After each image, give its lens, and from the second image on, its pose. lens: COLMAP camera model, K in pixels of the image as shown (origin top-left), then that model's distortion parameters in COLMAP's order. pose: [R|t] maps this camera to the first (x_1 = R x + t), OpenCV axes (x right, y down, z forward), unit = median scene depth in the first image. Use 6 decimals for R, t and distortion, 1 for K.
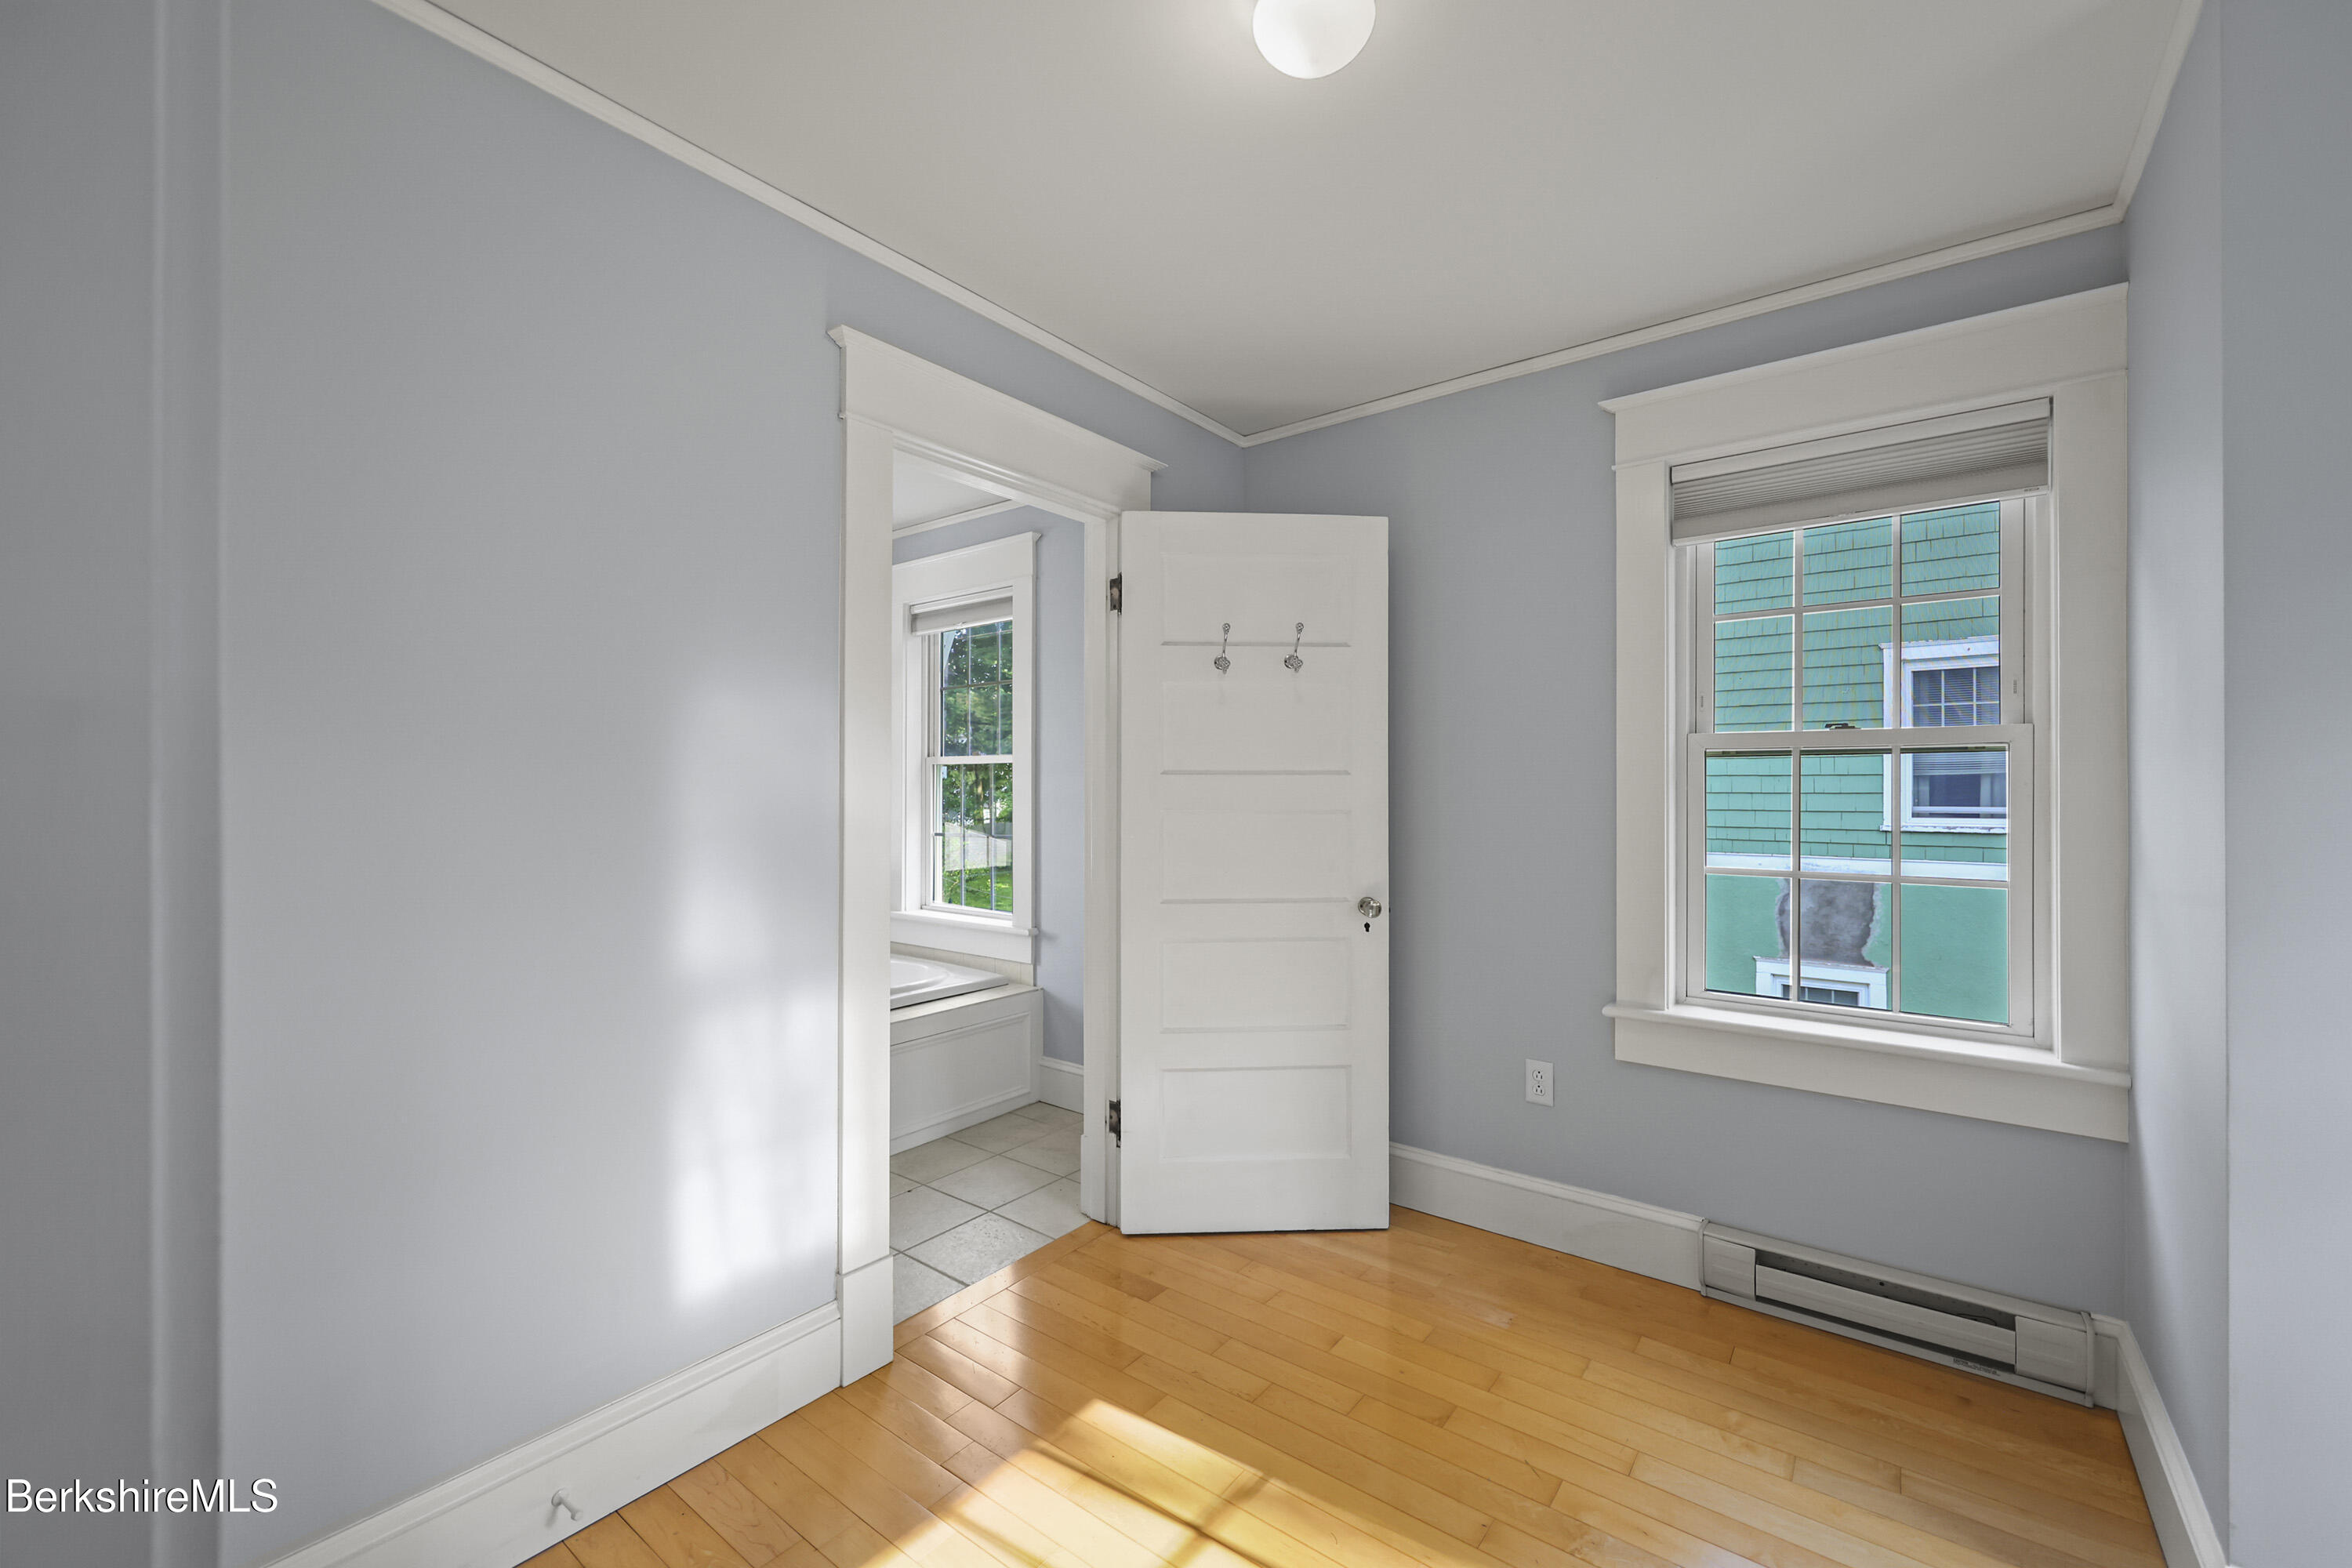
lens RADIAL K [[953.5, 0, 1184.1], [0, 953.5, 785.1], [0, 0, 1]] dist [-0.000655, -0.000318]
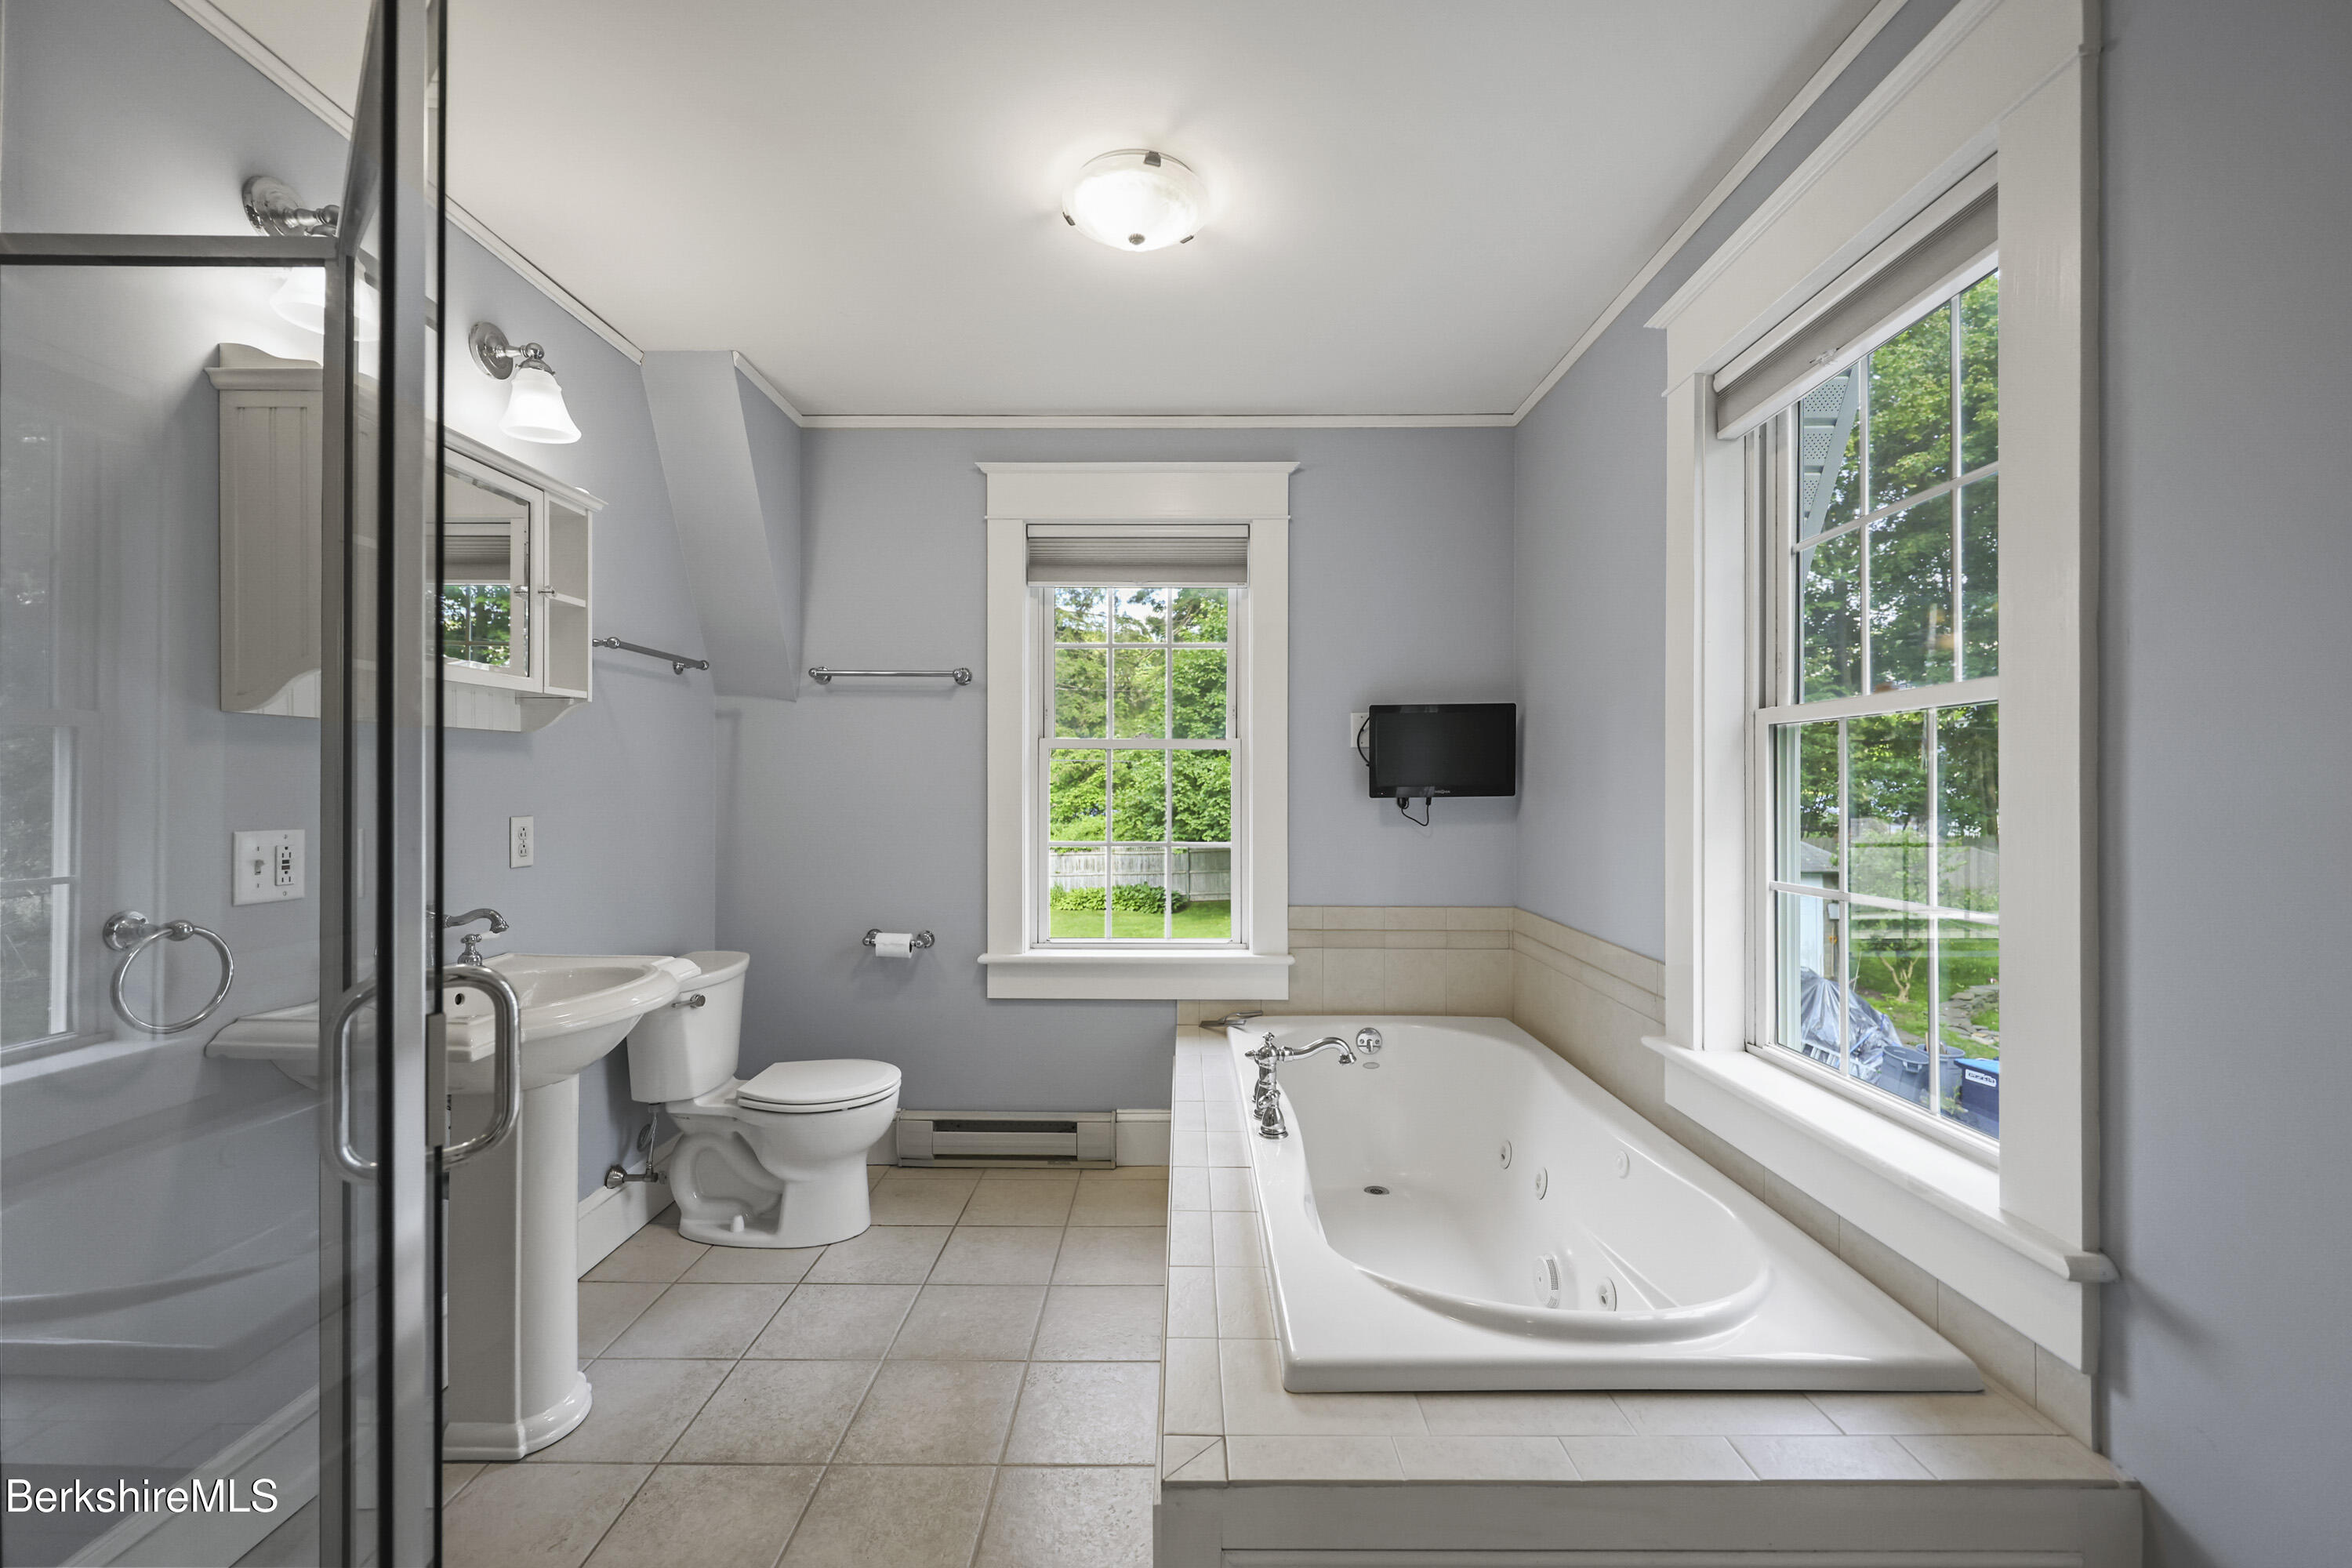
lens RADIAL K [[953.5, 0, 1183.4], [0, 953.5, 783.2], [0, 0, 1]] dist [-0.000655, -0.000318]
pose [[0.616373, -0.004016, -0.787444, -0.094322], [0.001089, 0.999990, -0.004247, 0.007894], [0.787454, 0.001761, 0.616371, 0.571319]]
